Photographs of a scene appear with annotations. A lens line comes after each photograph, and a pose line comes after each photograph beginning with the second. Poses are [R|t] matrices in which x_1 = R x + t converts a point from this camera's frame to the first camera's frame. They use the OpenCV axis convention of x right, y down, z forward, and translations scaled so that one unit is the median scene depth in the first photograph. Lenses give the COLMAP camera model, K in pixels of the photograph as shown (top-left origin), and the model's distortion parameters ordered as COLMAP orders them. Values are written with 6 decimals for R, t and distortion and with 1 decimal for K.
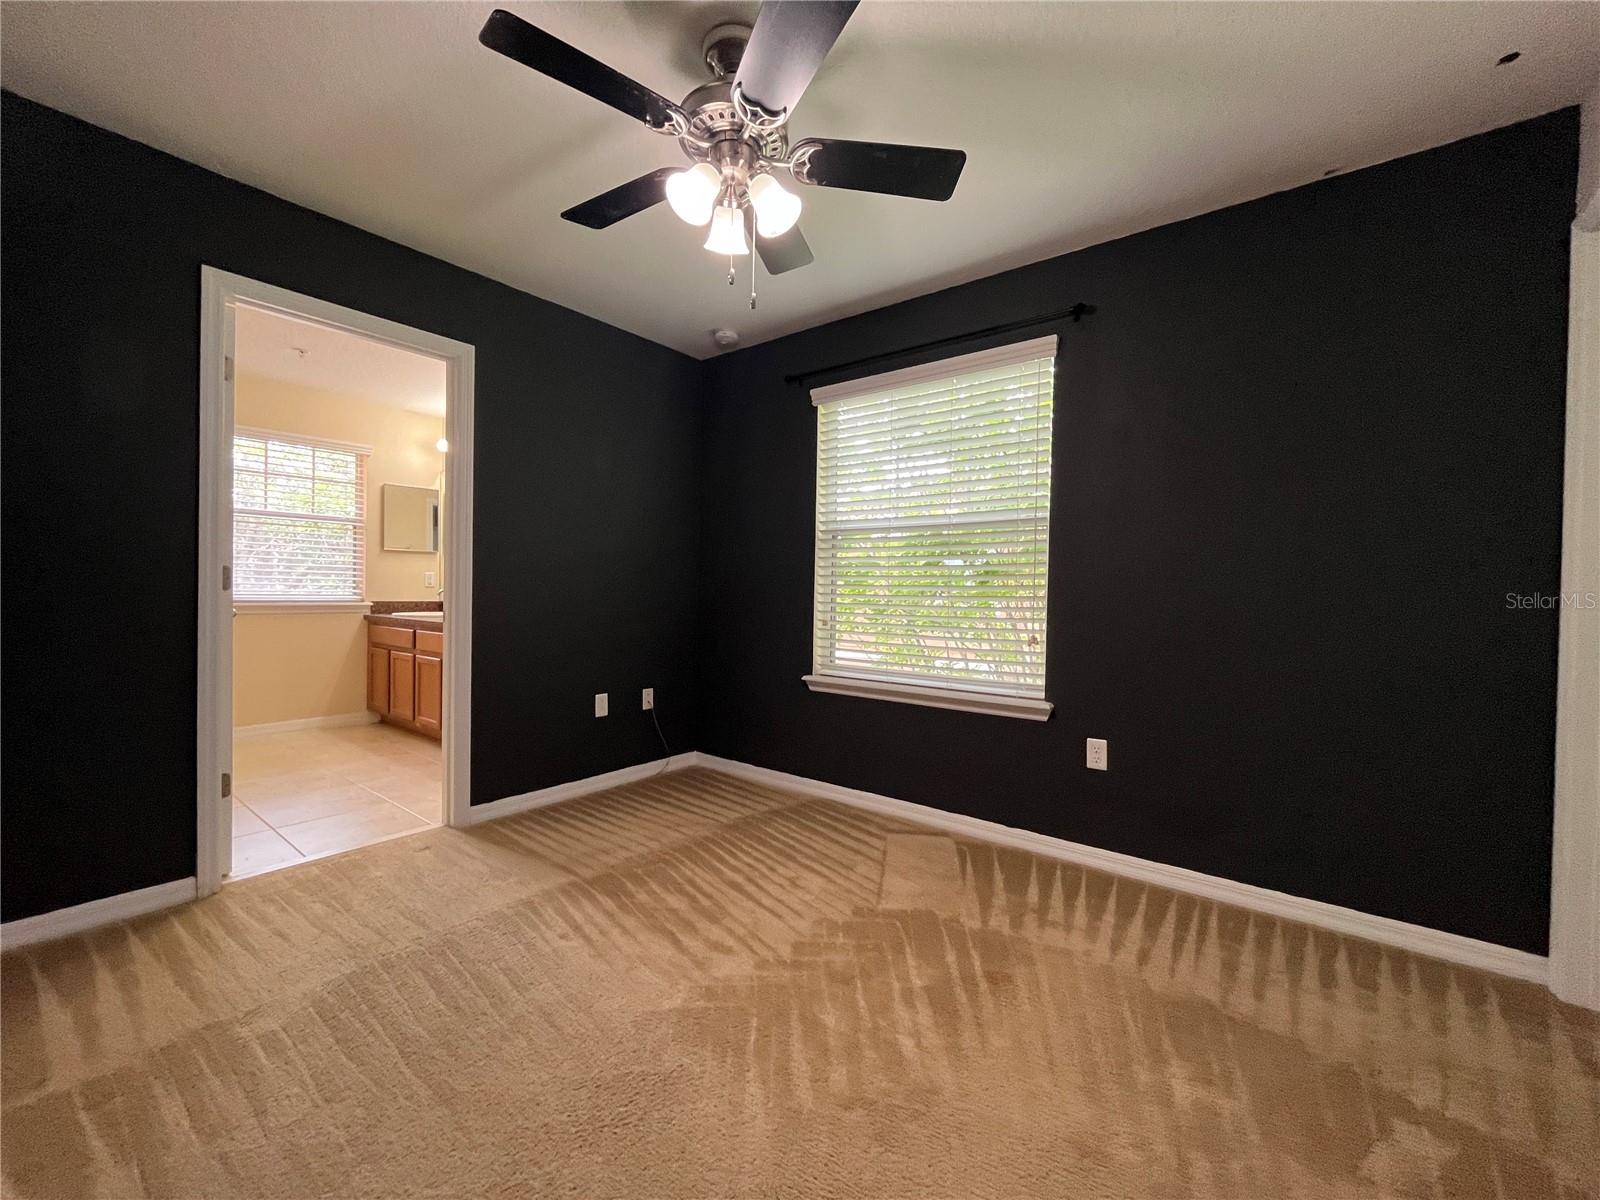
lens RADIAL K [[651.7, 0, 800.4], [0, 651.7, 598.3], [0, 0, 1]] dist [-0.001754, -0.000045]
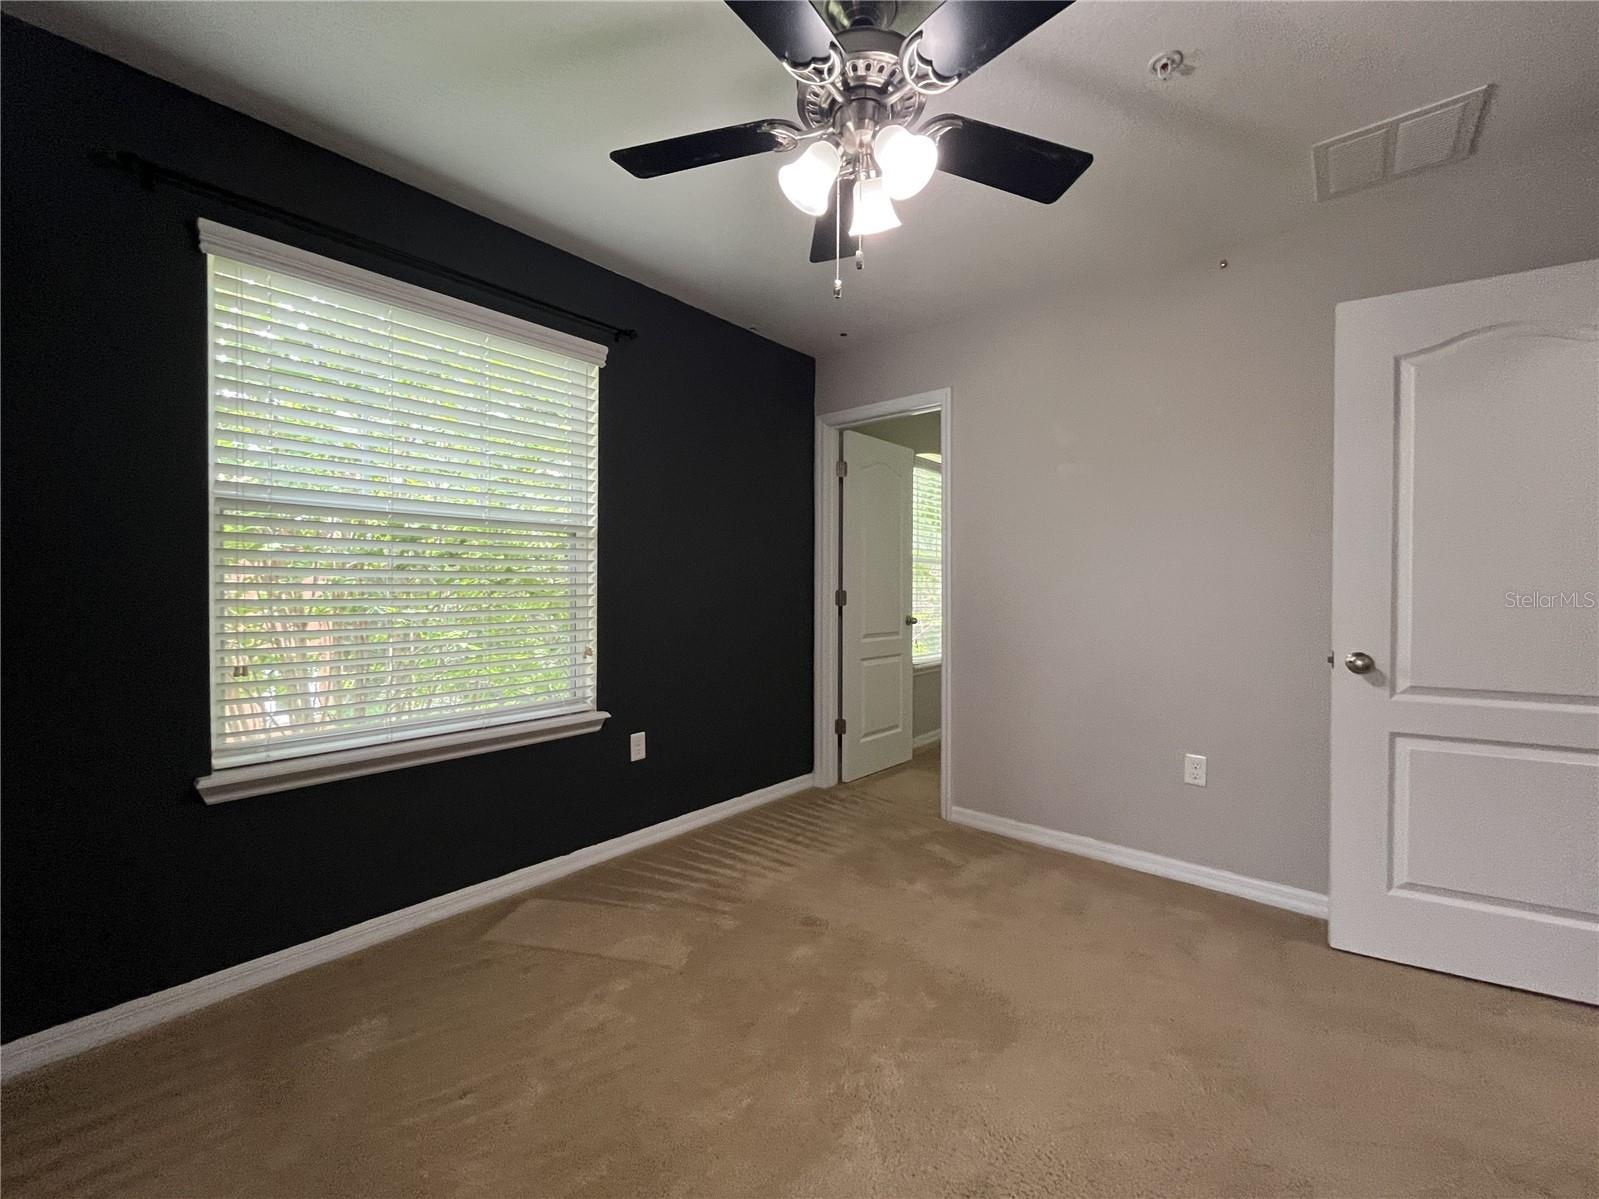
lens RADIAL K [[651.3, 0, 799.9], [0, 651.3, 597.8], [0, 0, 1]] dist [-0.001754, -0.000045]
pose [[0.039475, -0.035431, 0.998592, -0.608749], [0.004140, 0.999368, 0.035295, -0.050640], [-0.999212, 0.002741, 0.039597, 0.650818]]
